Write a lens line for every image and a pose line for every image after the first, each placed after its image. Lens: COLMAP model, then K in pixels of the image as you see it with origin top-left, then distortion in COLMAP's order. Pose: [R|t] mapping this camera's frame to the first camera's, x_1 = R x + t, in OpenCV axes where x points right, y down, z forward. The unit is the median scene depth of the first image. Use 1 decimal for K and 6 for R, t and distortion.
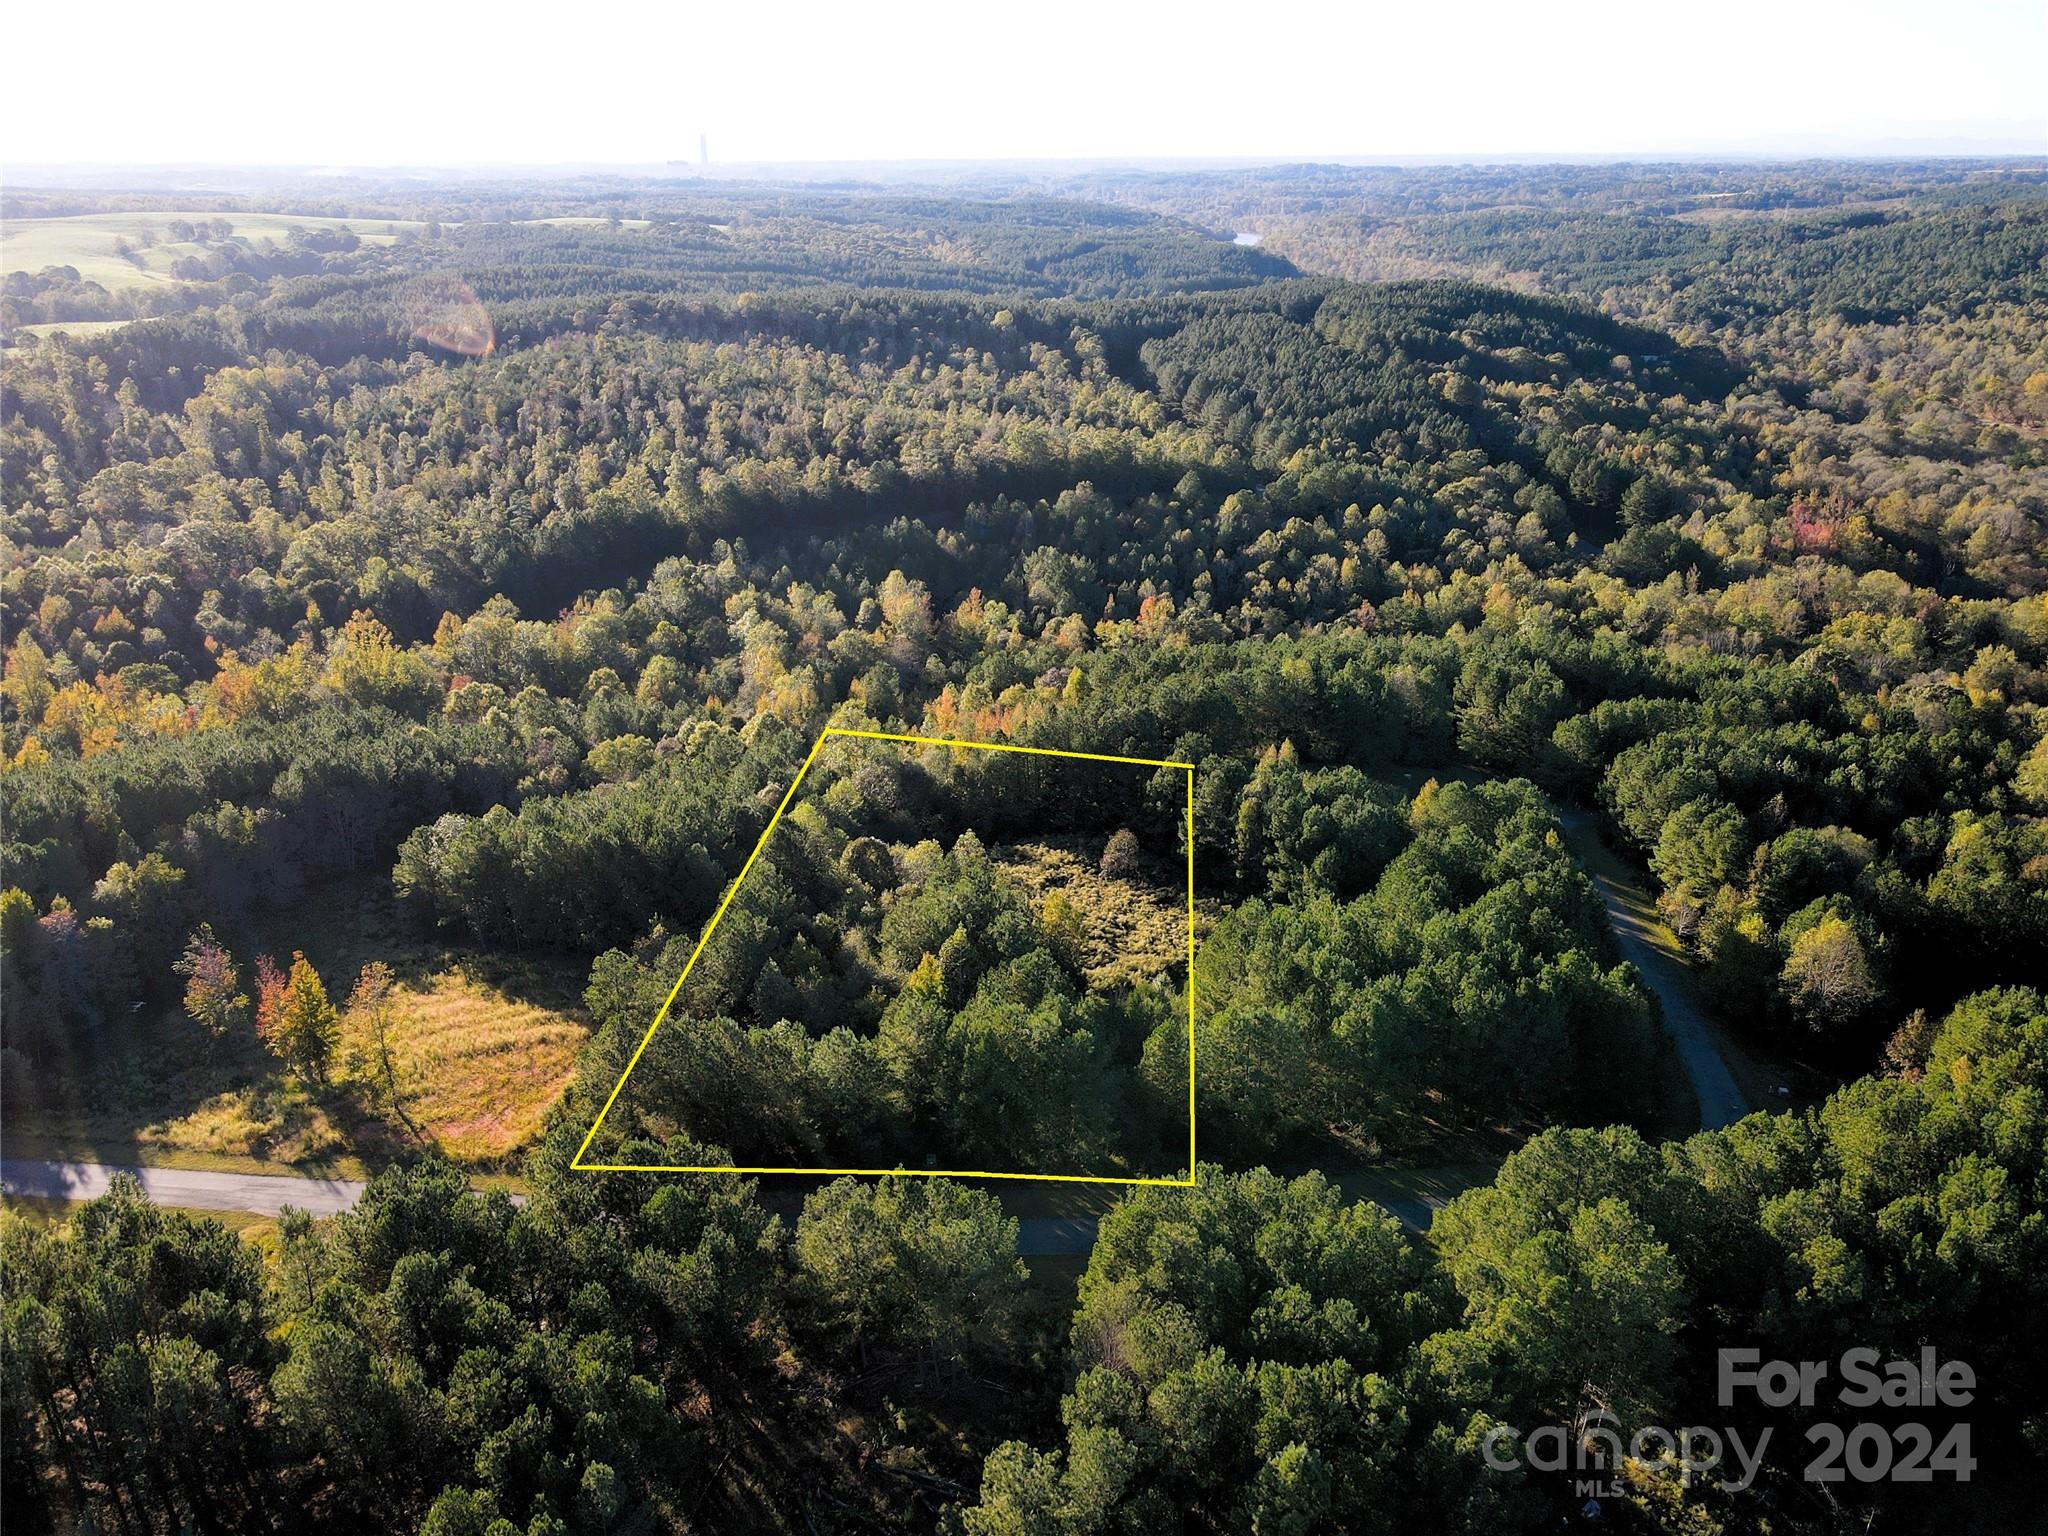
lens RADIAL K [[1497.7, 0, 1017.3], [0, 1497.7, 765.6], [0, 0, 1]] dist [0.003685, 0.021860]
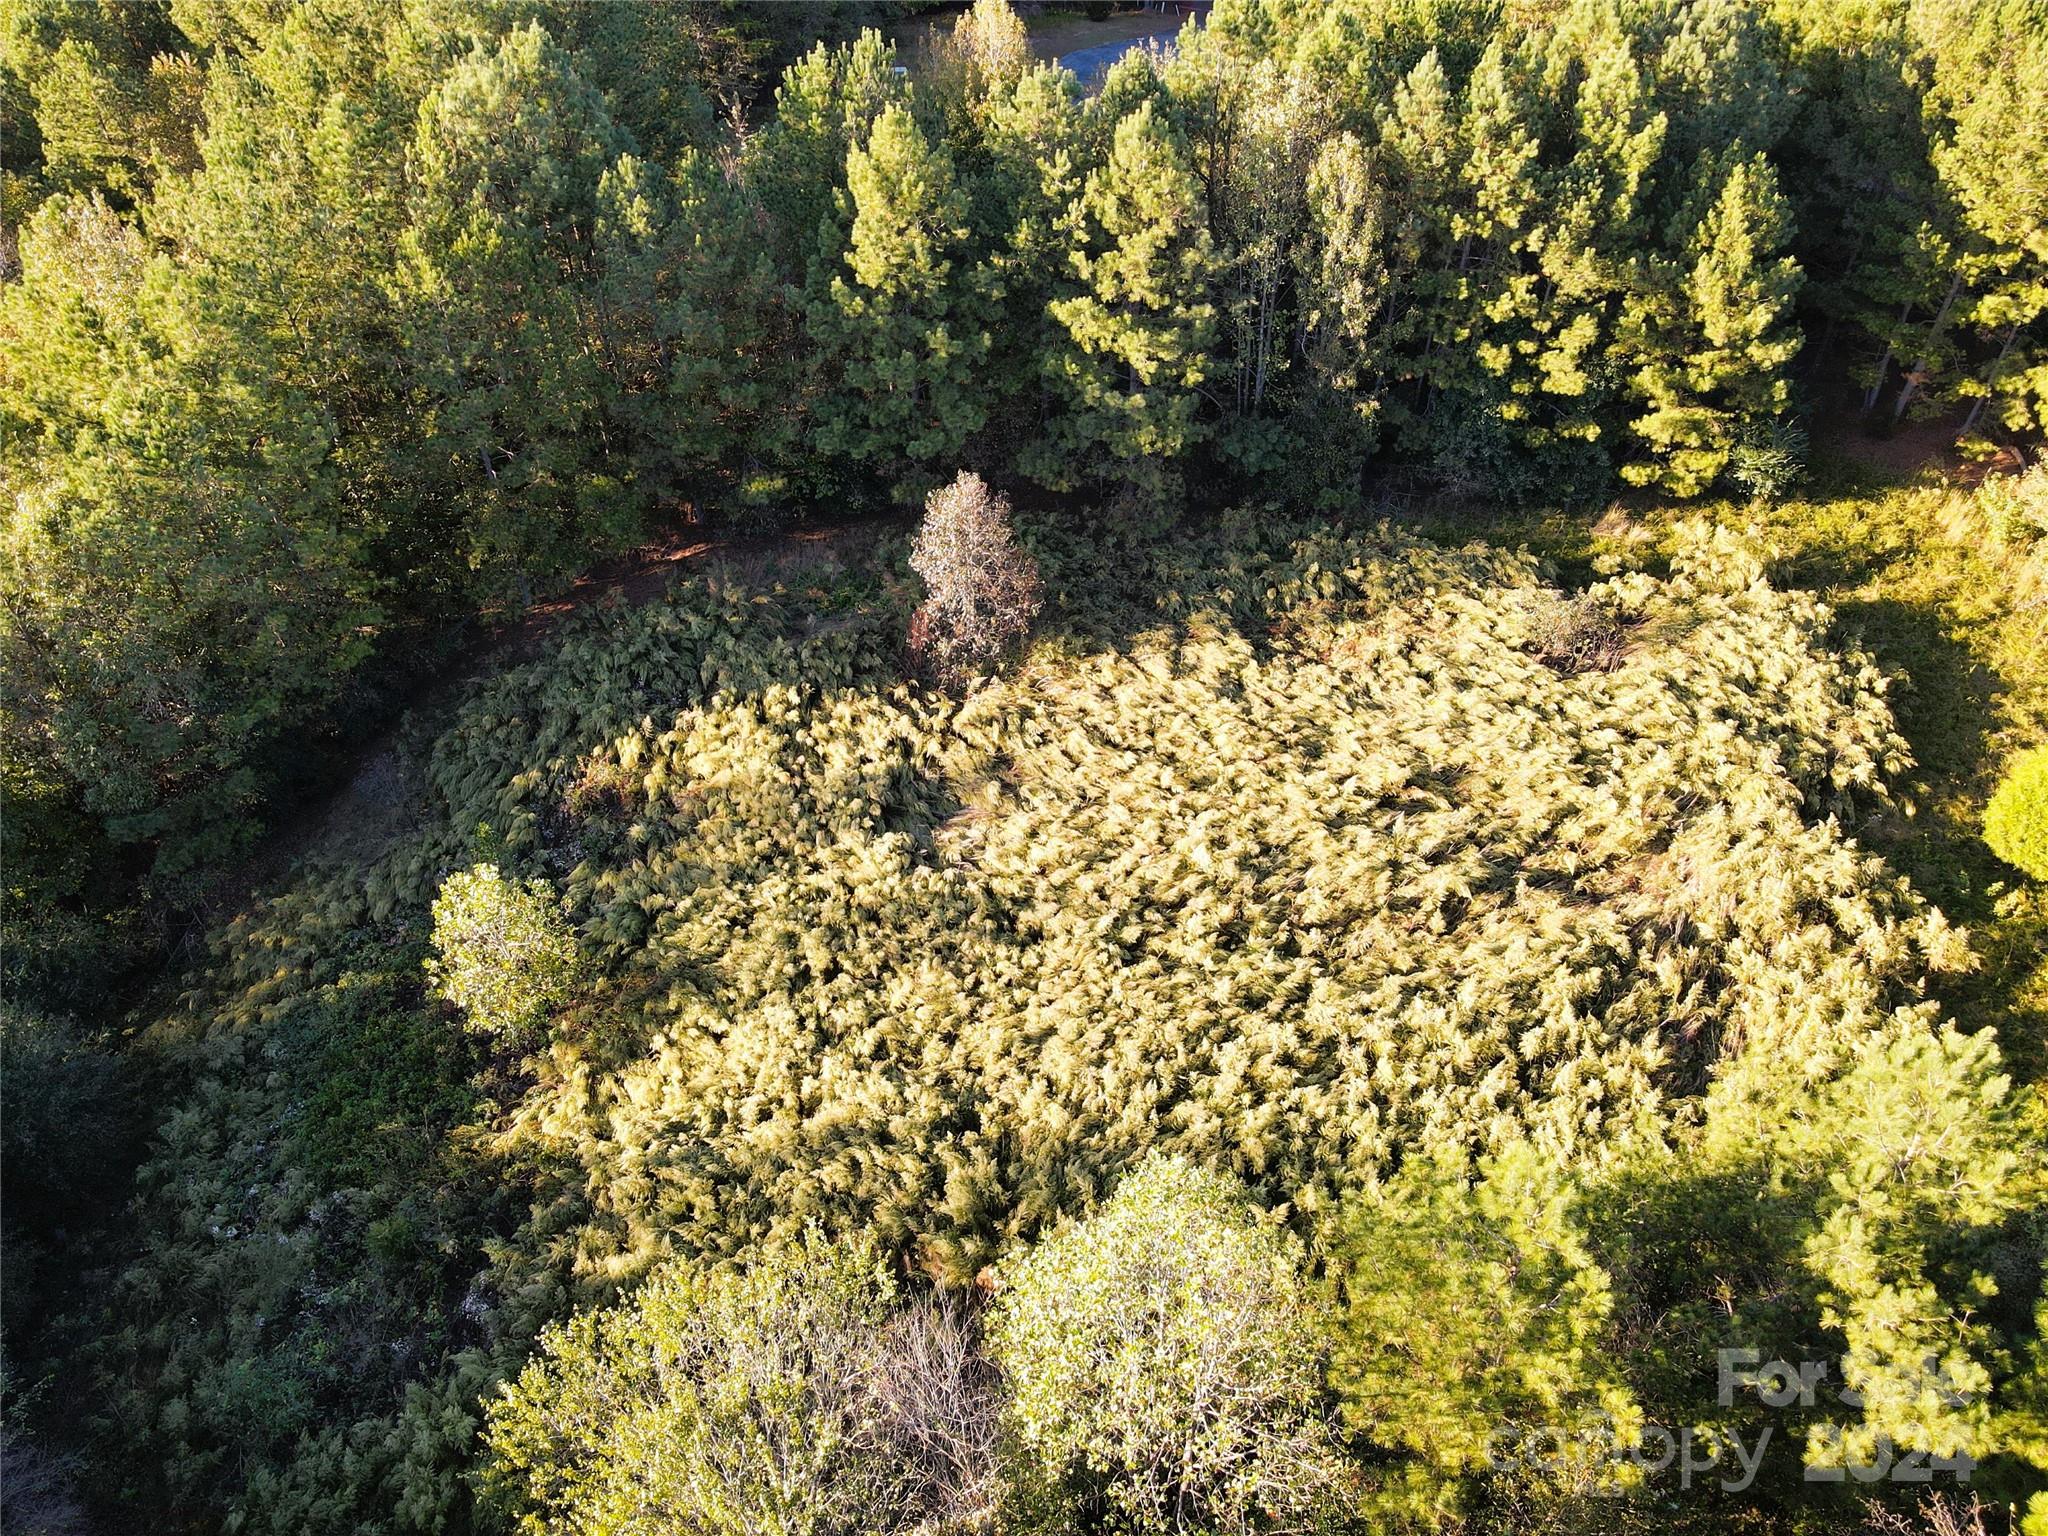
lens RADIAL K [[1497.7, 0, 1017.0], [0, 1497.7, 762.7], [0, 0, 1]] dist [0.003685, 0.021860]
pose [[0.517186, -0.599952, 0.610390, -0.059344], [0.340692, 0.798553, 0.496228, -0.023243], [-0.785142, -0.048687, 0.617399, 0.455505]]
